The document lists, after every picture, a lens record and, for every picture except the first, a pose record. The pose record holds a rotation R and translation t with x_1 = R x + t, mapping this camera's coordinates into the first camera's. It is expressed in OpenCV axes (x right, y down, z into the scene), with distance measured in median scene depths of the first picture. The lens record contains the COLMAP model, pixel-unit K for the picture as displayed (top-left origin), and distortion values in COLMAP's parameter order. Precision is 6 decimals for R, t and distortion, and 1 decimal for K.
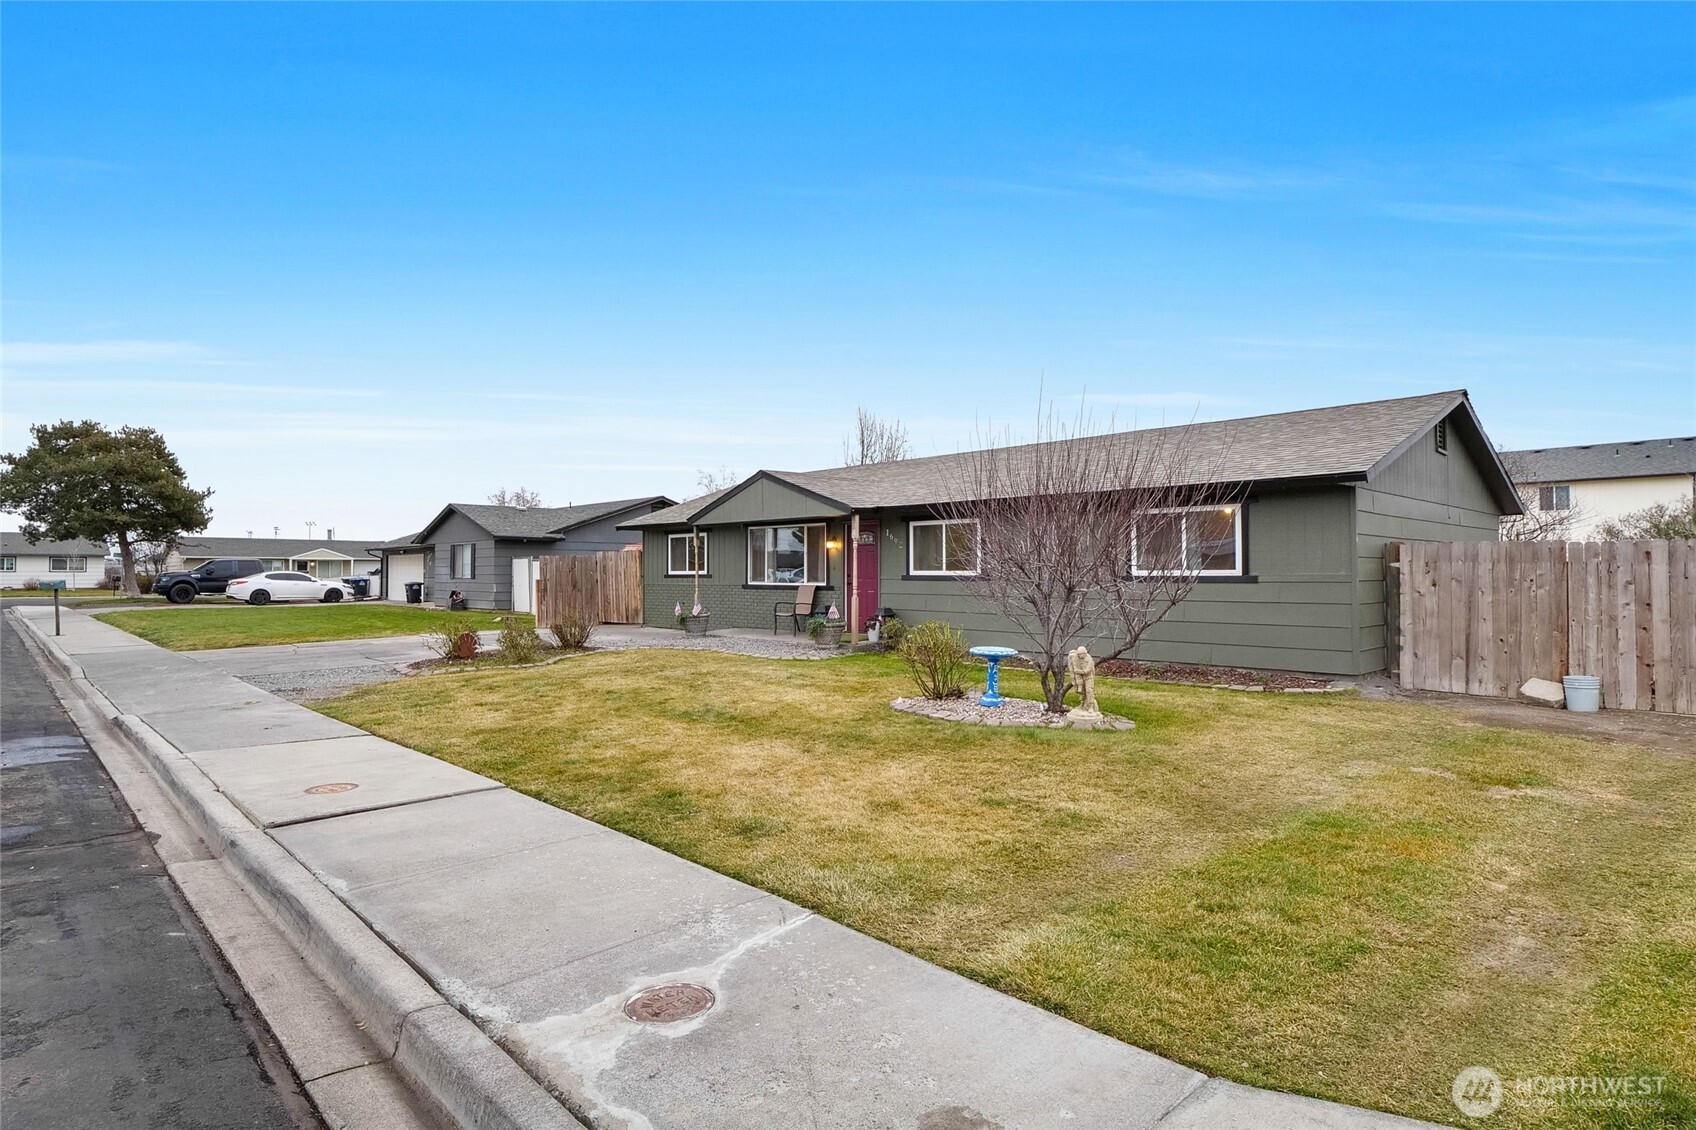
lens RADIAL K [[910.8, 0, 848.7], [0, 910.8, 562.7], [0, 0, 1]] dist [-0.006130, -0.000468]
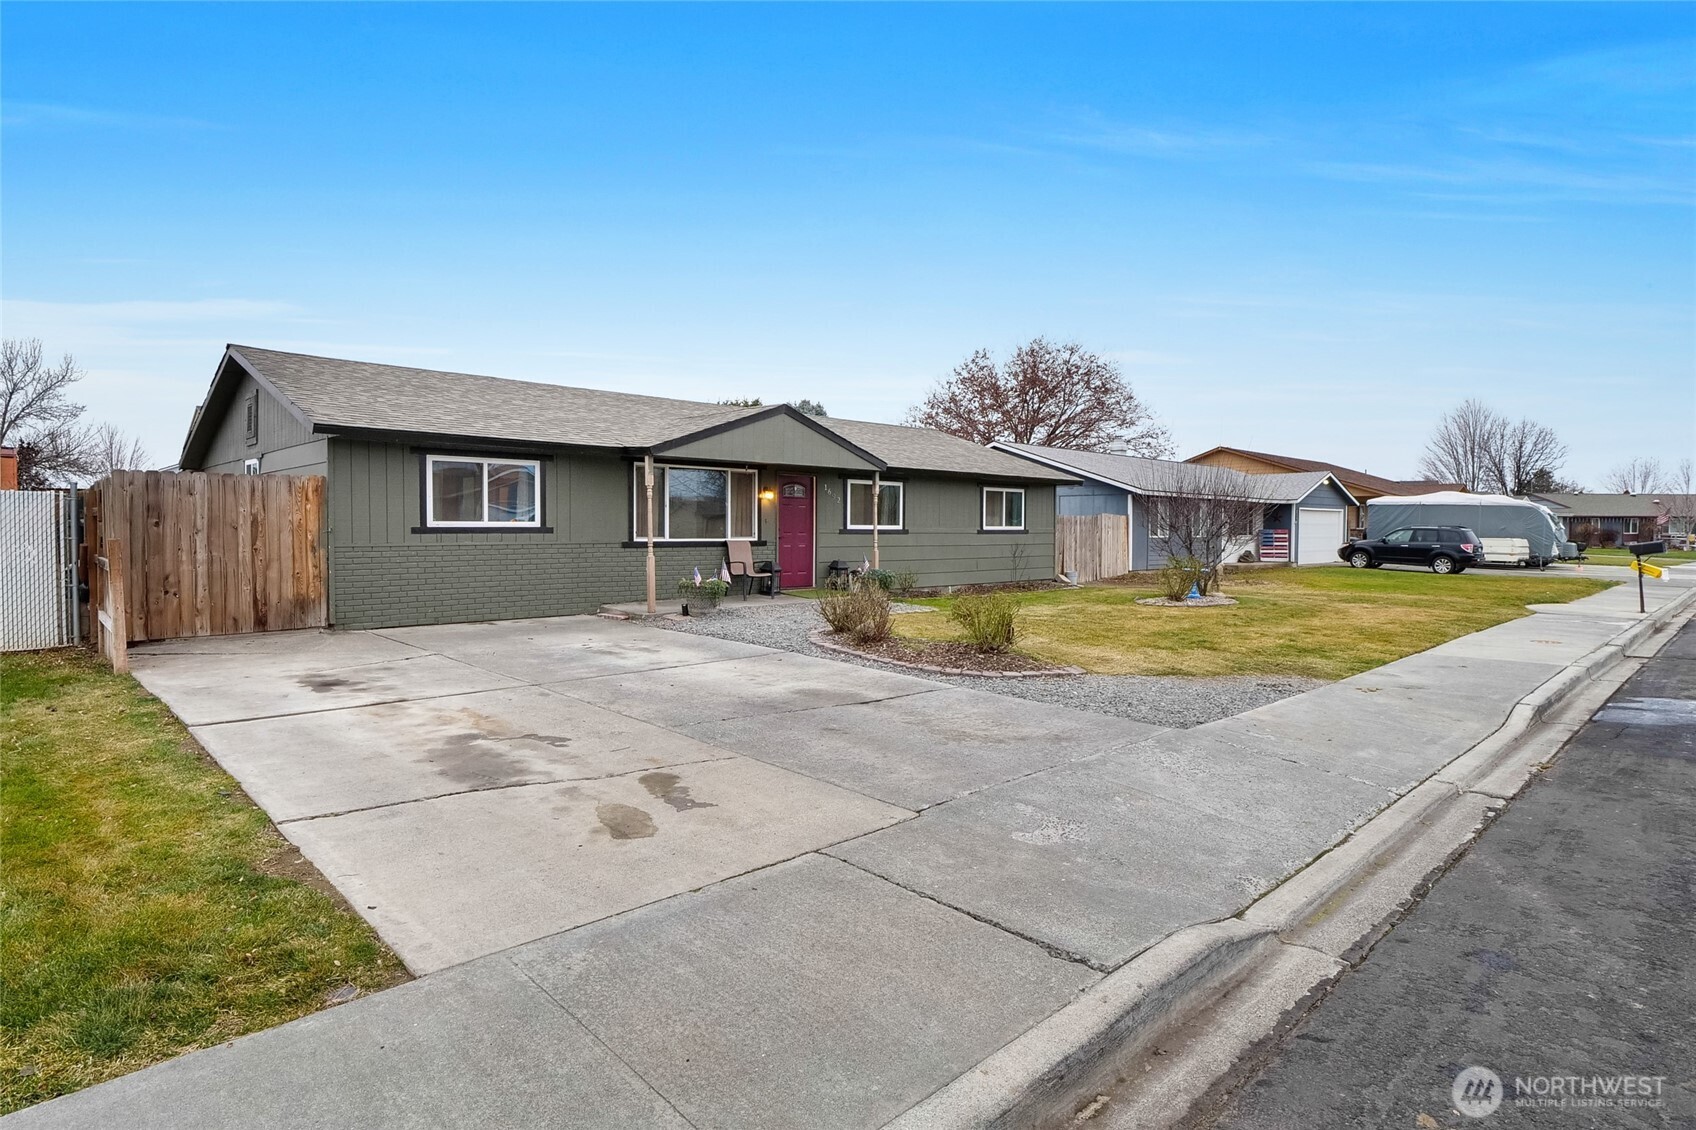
lens RADIAL K [[910.8, 0, 844.8], [0, 910.8, 552.4], [0, 0, 1]] dist [-0.006130, -0.000468]
pose [[0.004648, -0.028160, 0.999593, -0.915265], [-0.016918, 0.999458, 0.028235, 0.010027], [-0.999846, -0.017042, 0.004169, 0.914645]]
